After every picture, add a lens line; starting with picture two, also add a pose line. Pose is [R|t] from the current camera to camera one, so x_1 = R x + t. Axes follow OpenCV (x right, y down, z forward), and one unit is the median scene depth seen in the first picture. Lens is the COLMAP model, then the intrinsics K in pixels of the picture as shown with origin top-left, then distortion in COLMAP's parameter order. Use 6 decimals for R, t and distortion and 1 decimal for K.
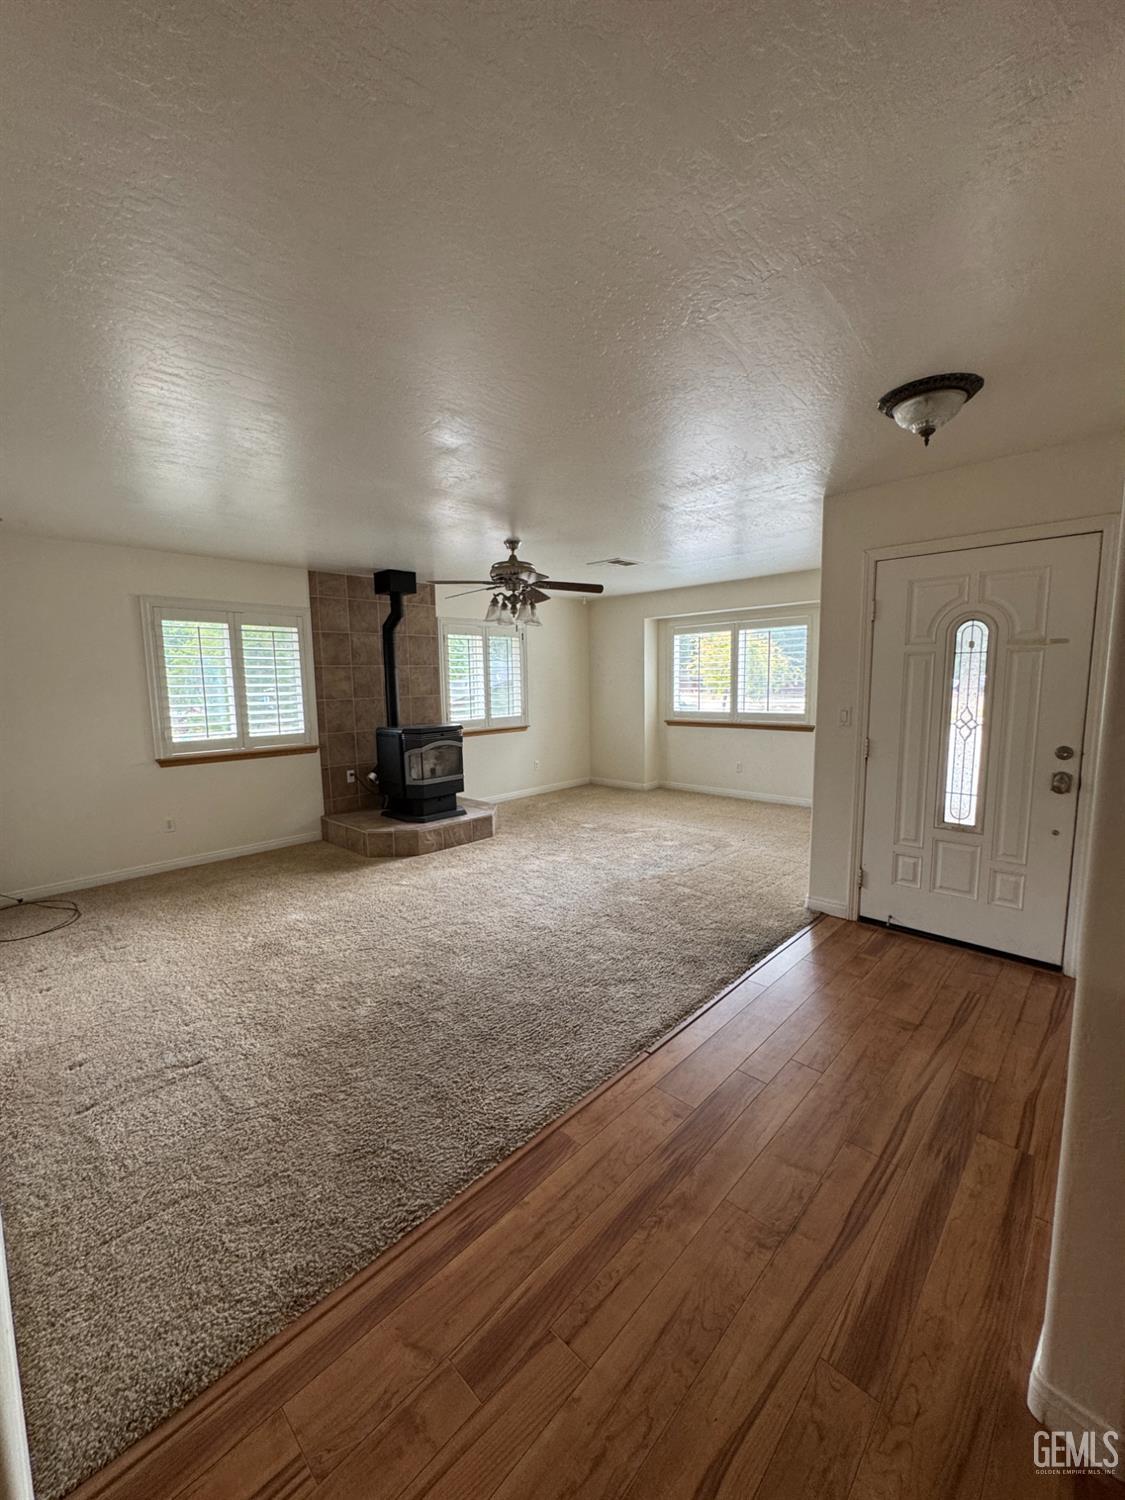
lens RADIAL K [[595.8, 0, 560.6], [0, 595.8, 747.7], [0, 0, 1]] dist [-0.003002, 0.000097]
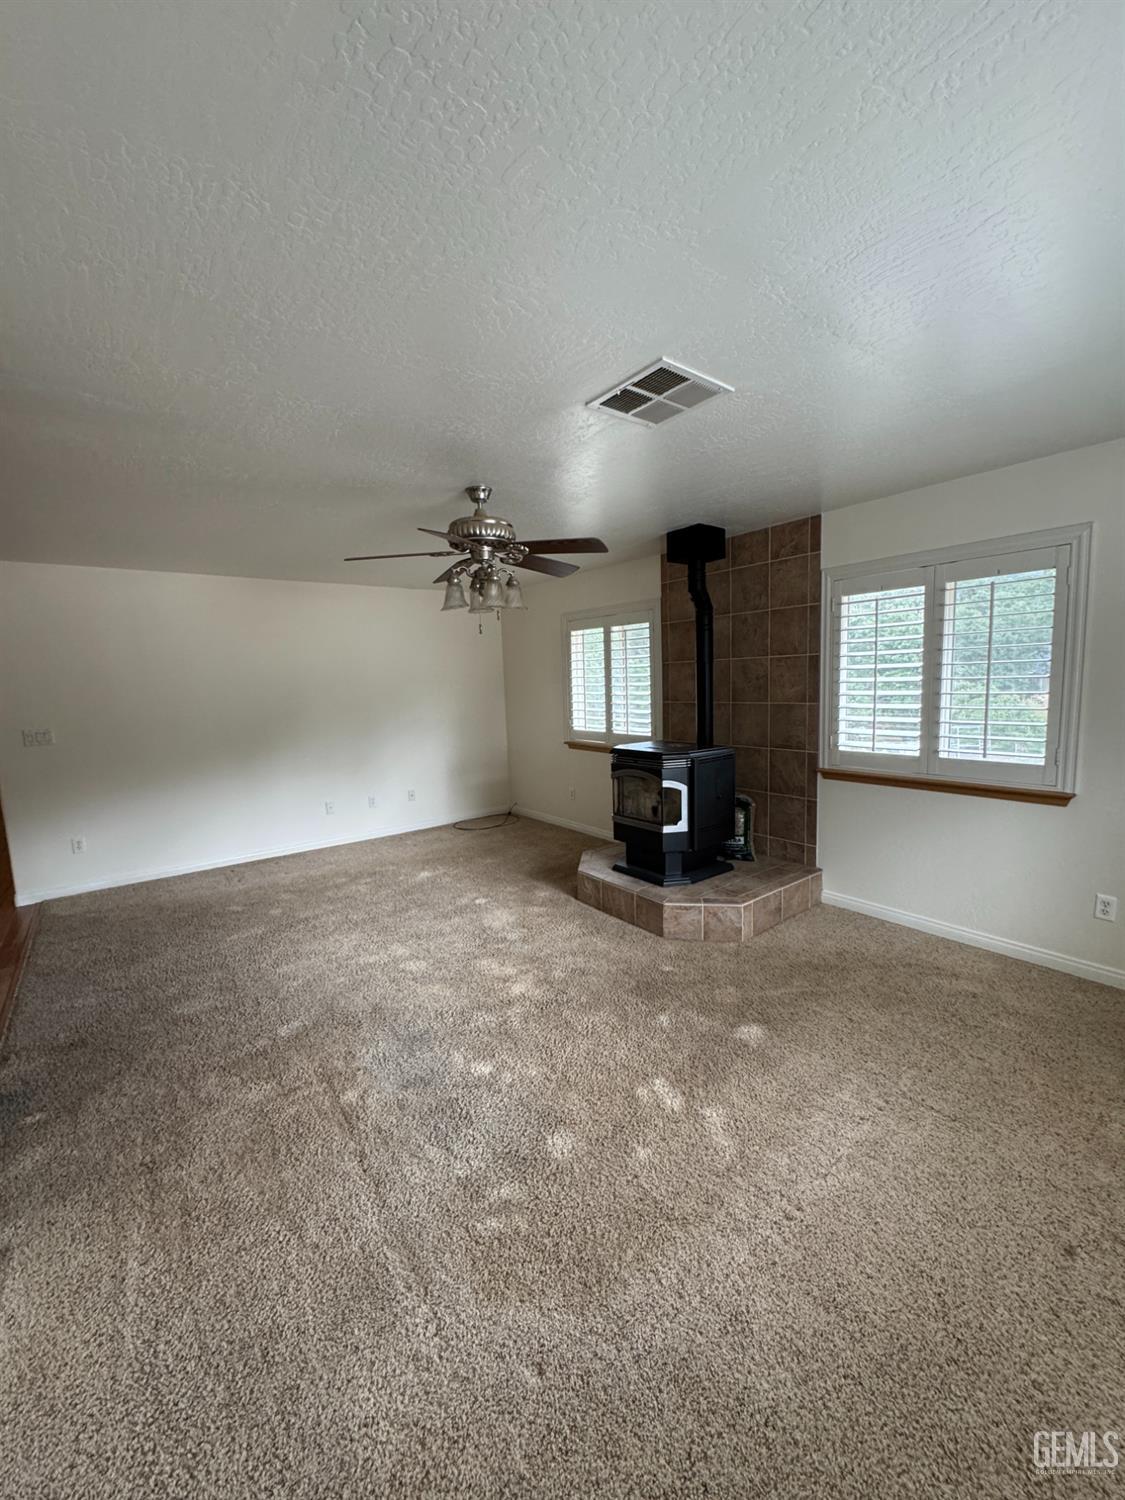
lens RADIAL K [[595.8, 0, 560.7], [0, 595.8, 749.9], [0, 0, 1]] dist [-0.003002, 0.000097]
pose [[-0.143497, 0.140633, -0.979608, 0.502081], [-0.080127, 0.984951, 0.153137, -0.135714], [0.986402, 0.100468, -0.130069, 0.994484]]
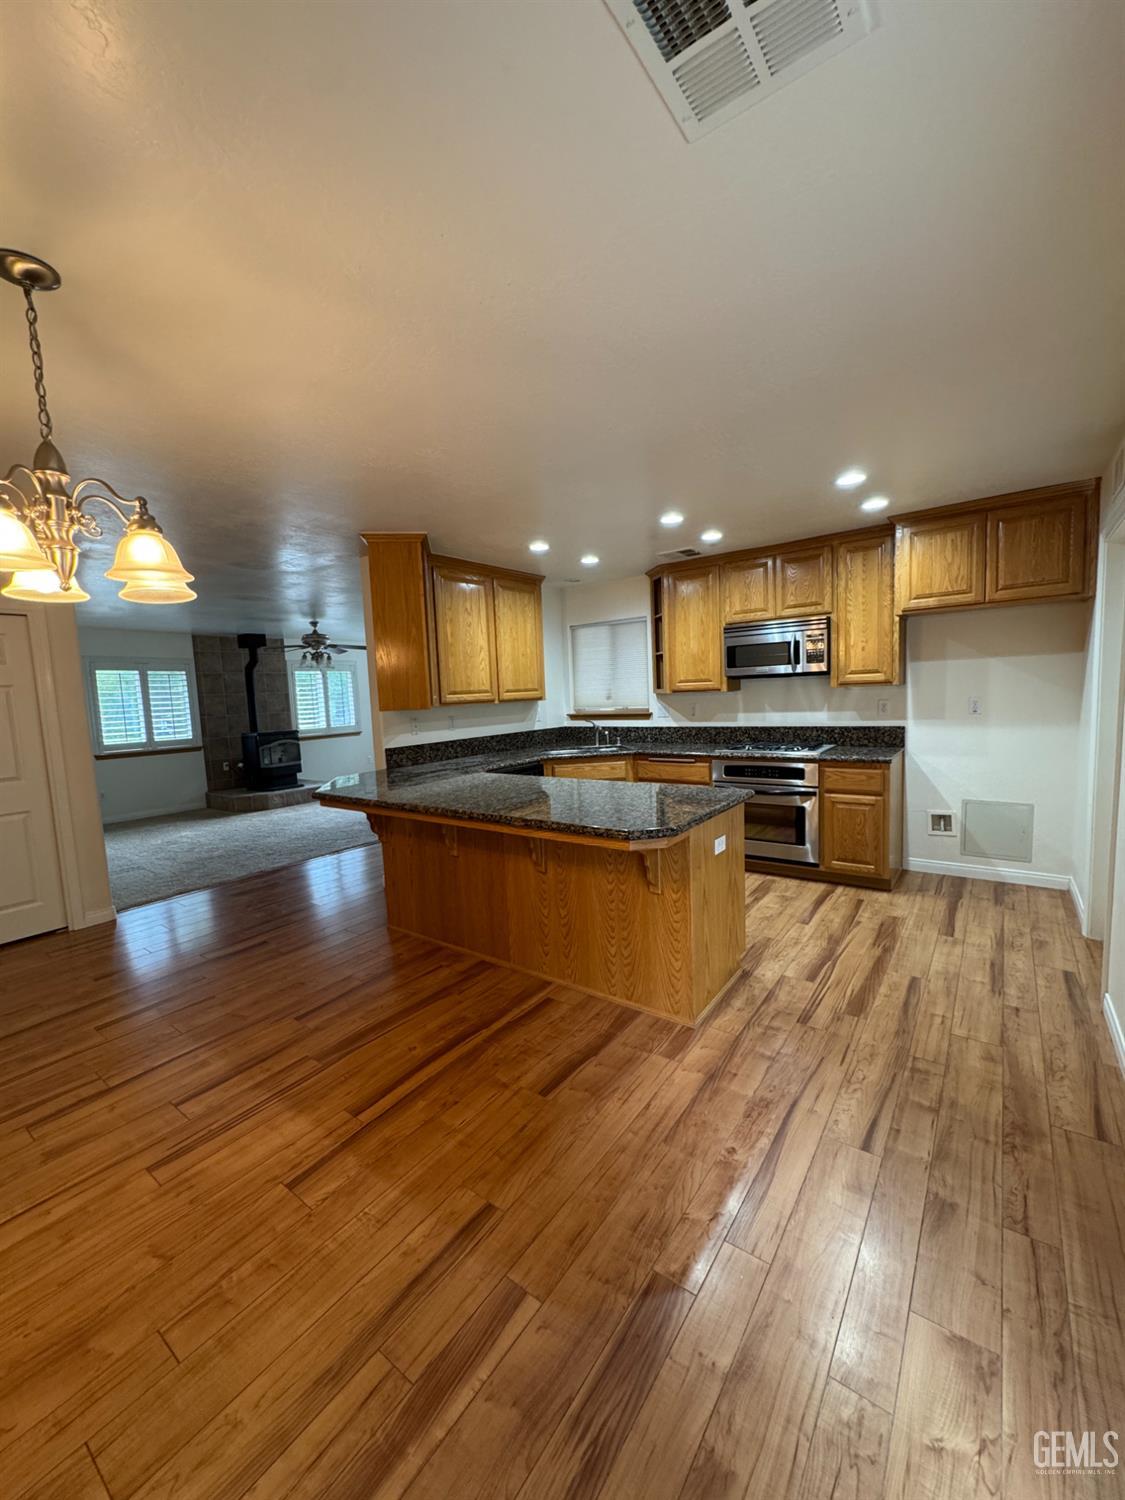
lens RADIAL K [[595.8, 0, 563.6], [0, 595.8, 750.3], [0, 0, 1]] dist [-0.003002, 0.000097]
pose [[0.990482, -0.037556, 0.132422, 0.328554], [0.040646, 0.998959, -0.020709, 0.079219], [-0.131506, 0.025894, 0.990977, -0.677726]]
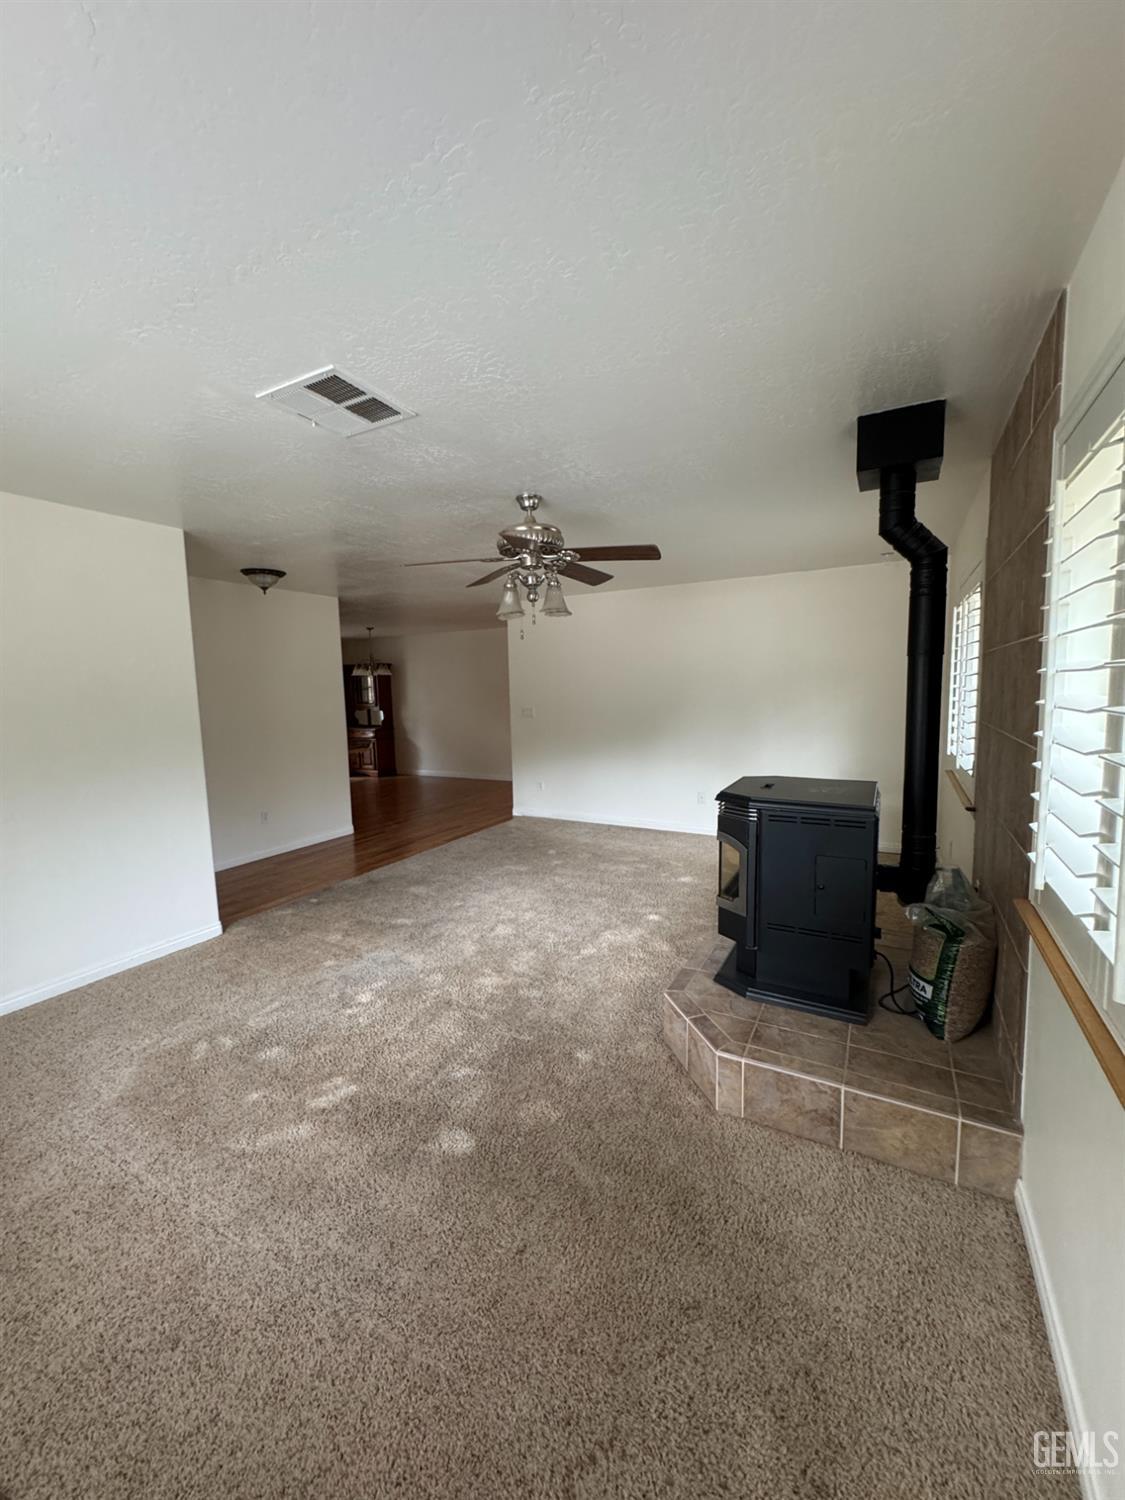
lens RADIAL K [[595.8, 0, 565.3], [0, 595.8, 751.9], [0, 0, 1]] dist [-0.003002, 0.000097]
pose [[-0.962823, 0.067315, -0.261610, 0.066506], [0.006427, 0.973888, 0.226937, -0.175989], [0.270055, 0.216819, -0.938115, 1.416854]]
